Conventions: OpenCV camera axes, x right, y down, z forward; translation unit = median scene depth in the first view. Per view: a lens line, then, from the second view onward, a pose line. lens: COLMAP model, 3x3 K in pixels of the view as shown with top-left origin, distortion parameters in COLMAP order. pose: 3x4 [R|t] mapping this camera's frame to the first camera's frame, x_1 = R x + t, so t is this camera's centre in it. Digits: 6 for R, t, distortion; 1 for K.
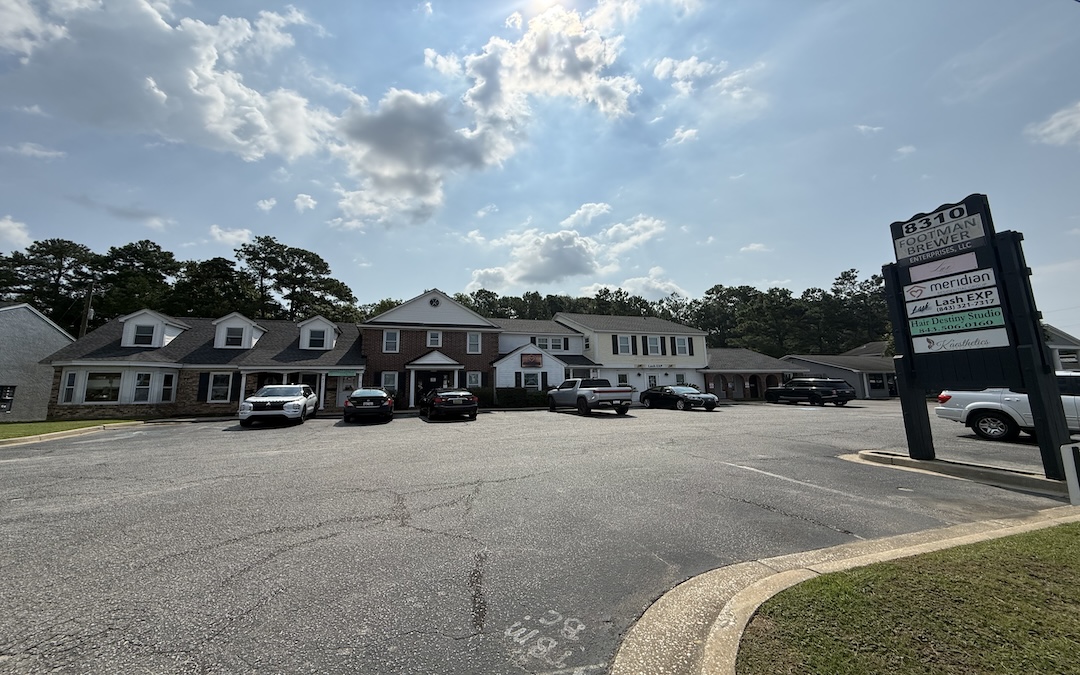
lens RADIAL K [[425.4, 0, 540.2], [0, 425.4, 306.8], [0, 0, 1]] dist [-0.006521, -0.000024]
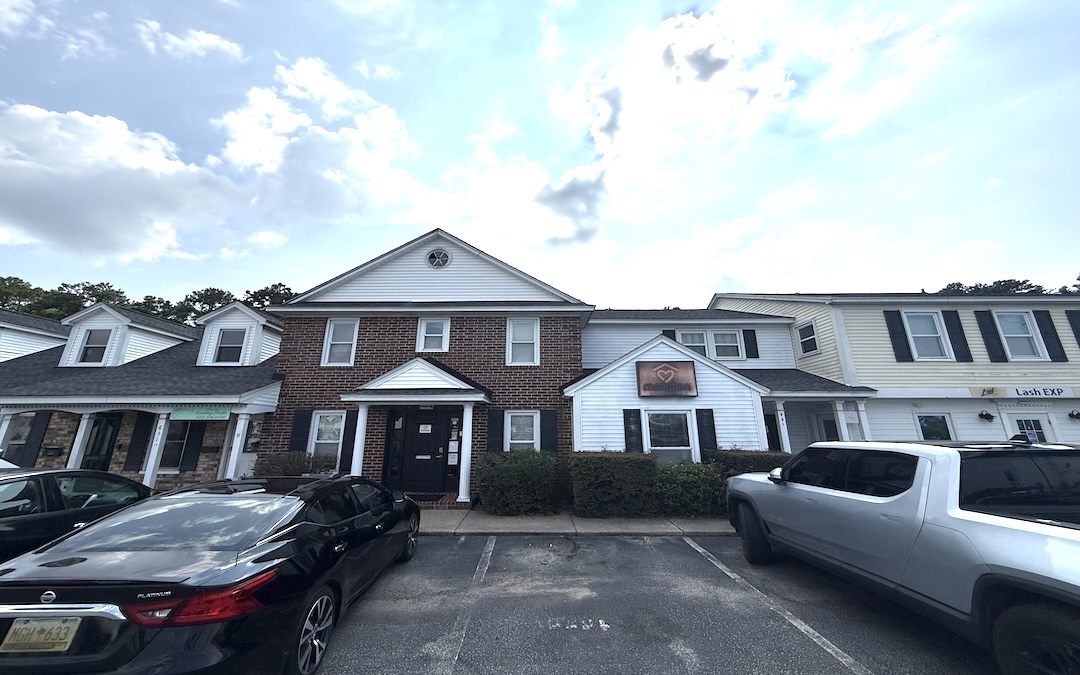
lens RADIAL K [[425.4, 0, 540.2], [0, 425.4, 306.8], [0, 0, 1]] dist [-0.006521, -0.000024]
pose [[0.944568, -0.080147, -0.318382, -0.000489], [0.050419, 0.993653, -0.100553, 0.094278], [0.324420, 0.078927, 0.942615, 0.599067]]
